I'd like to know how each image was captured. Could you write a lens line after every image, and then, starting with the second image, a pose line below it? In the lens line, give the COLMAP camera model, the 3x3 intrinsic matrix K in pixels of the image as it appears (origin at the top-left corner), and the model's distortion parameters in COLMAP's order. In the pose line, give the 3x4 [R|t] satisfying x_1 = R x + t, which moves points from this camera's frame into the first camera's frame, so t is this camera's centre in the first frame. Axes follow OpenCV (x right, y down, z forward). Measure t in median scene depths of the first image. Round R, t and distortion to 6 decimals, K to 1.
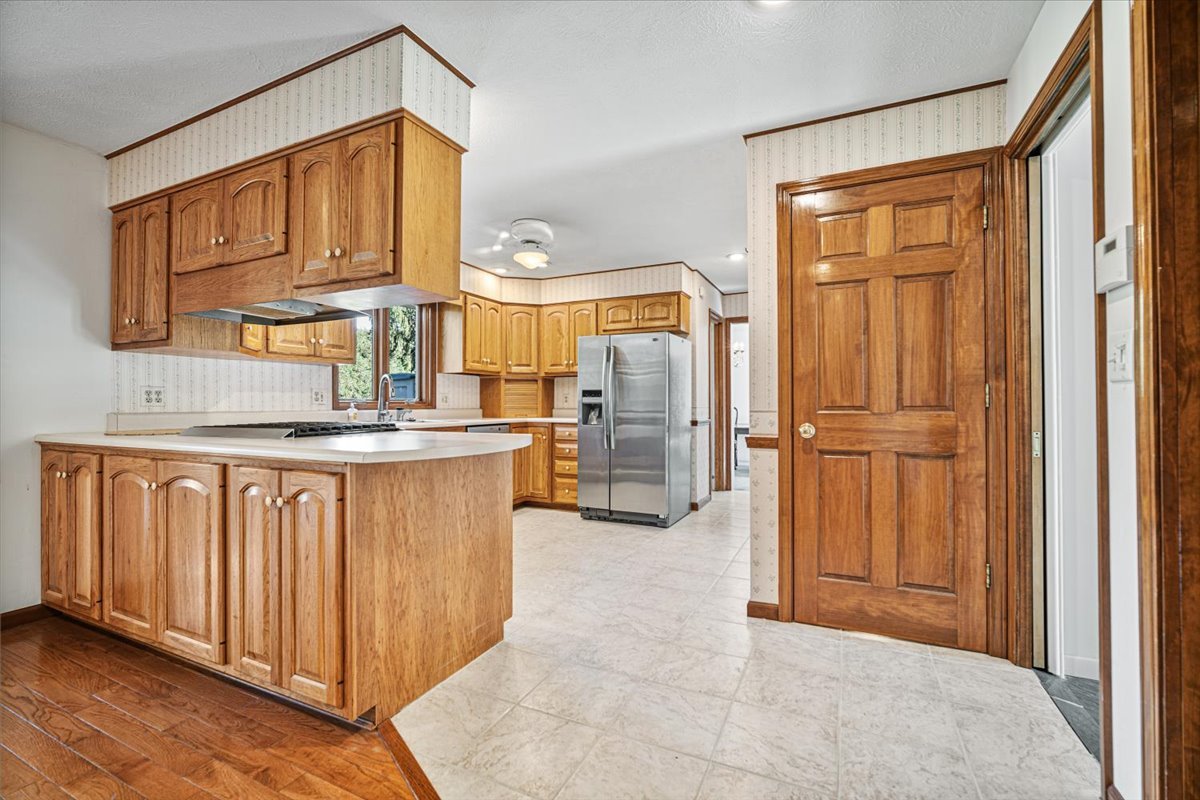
lens RADIAL K [[522.0, 0, 600.1], [0, 522.0, 401.1], [0, 0, 1]] dist [-0.013104, 0.000805]
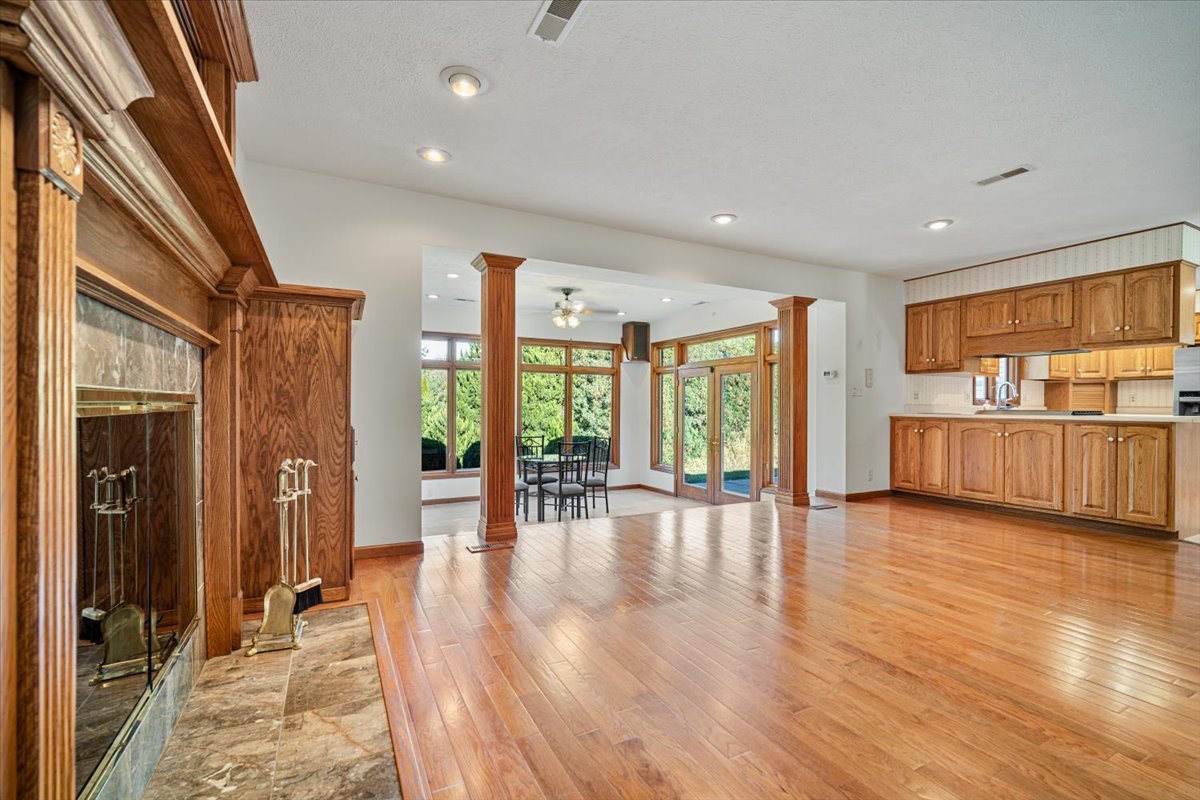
lens RADIAL K [[522.0, 0, 592.1], [0, 522.0, 405.5], [0, 0, 1]] dist [-0.013104, 0.000805]
pose [[0.786053, 0.007405, -0.618115, -0.347259], [-0.005680, 0.999973, 0.004756, 0.014205], [0.618133, -0.000228, 0.786073, -0.768081]]
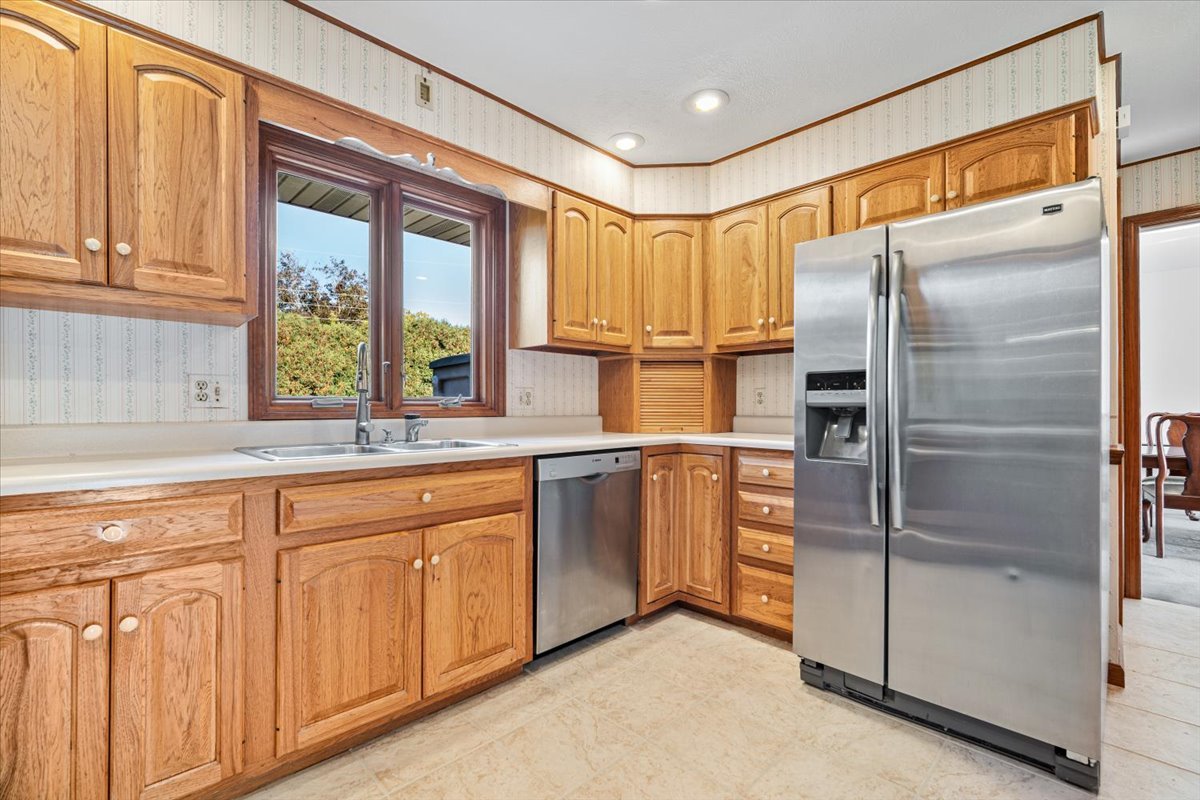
lens RADIAL K [[522.0, 0, 597.2], [0, 522.0, 406.4], [0, 0, 1]] dist [-0.013104, 0.000805]
pose [[0.939623, -0.001119, -0.342210, -0.044653], [0.002528, 0.999990, 0.003669, 0.003020], [0.342203, -0.004312, 0.939616, 0.516166]]
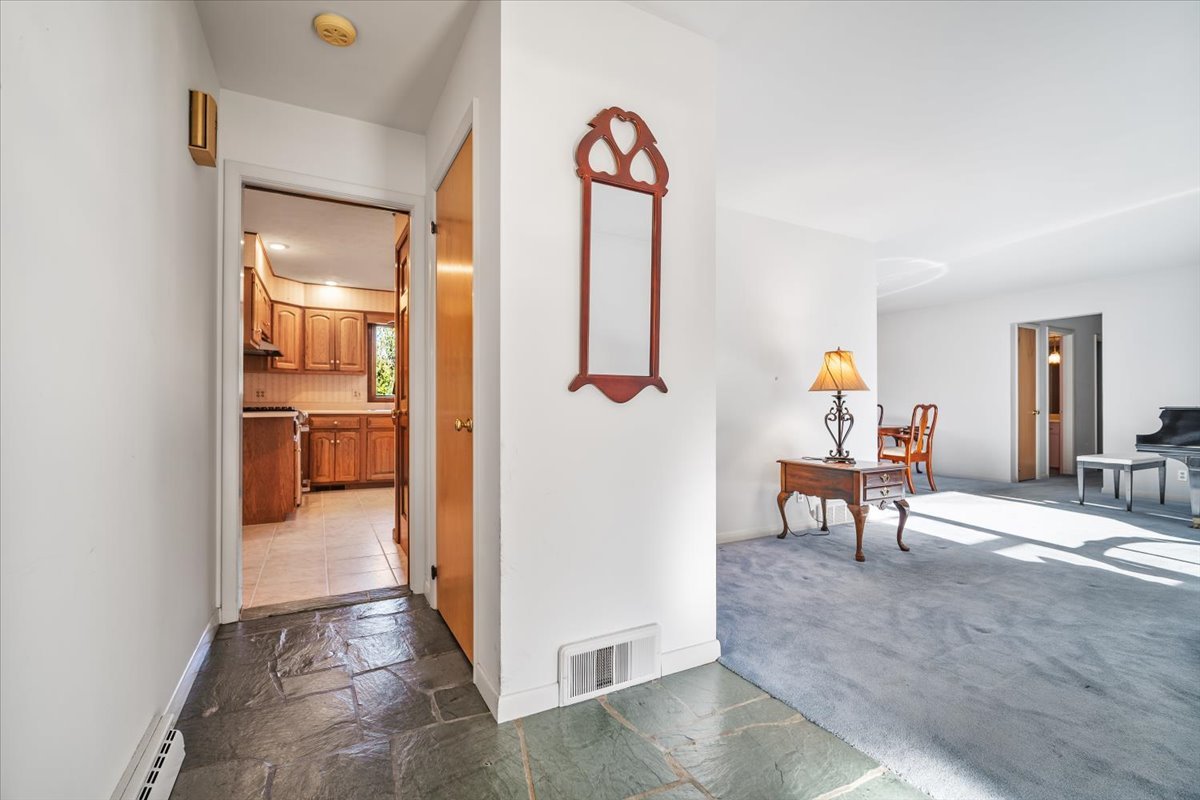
lens RADIAL K [[522.0, 0, 596.3], [0, 522.0, 401.8], [0, 0, 1]] dist [-0.013104, 0.000805]
pose [[0.805257, -0.002126, -0.592922, 0.814125], [0.000832, 0.999997, -0.002455, 0.015934], [0.592925, 0.001483, 0.805256, 0.076405]]
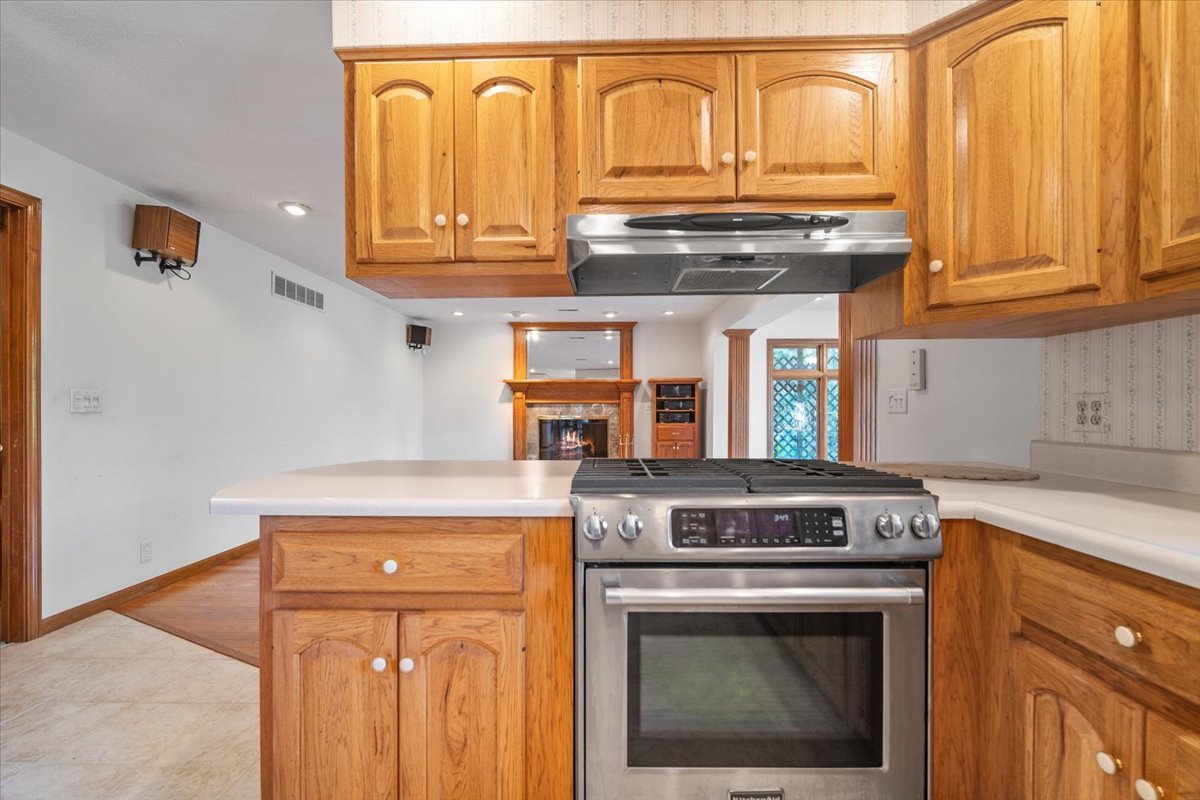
lens RADIAL K [[522.0, 0, 599.2], [0, 522.0, 405.4], [0, 0, 1]] dist [-0.013104, 0.000805]
pose [[-0.906091, -0.002994, -0.423071, -0.113122], [0.000168, 0.999972, -0.007435, -0.007130], [0.423082, -0.006808, -0.906066, 0.720340]]
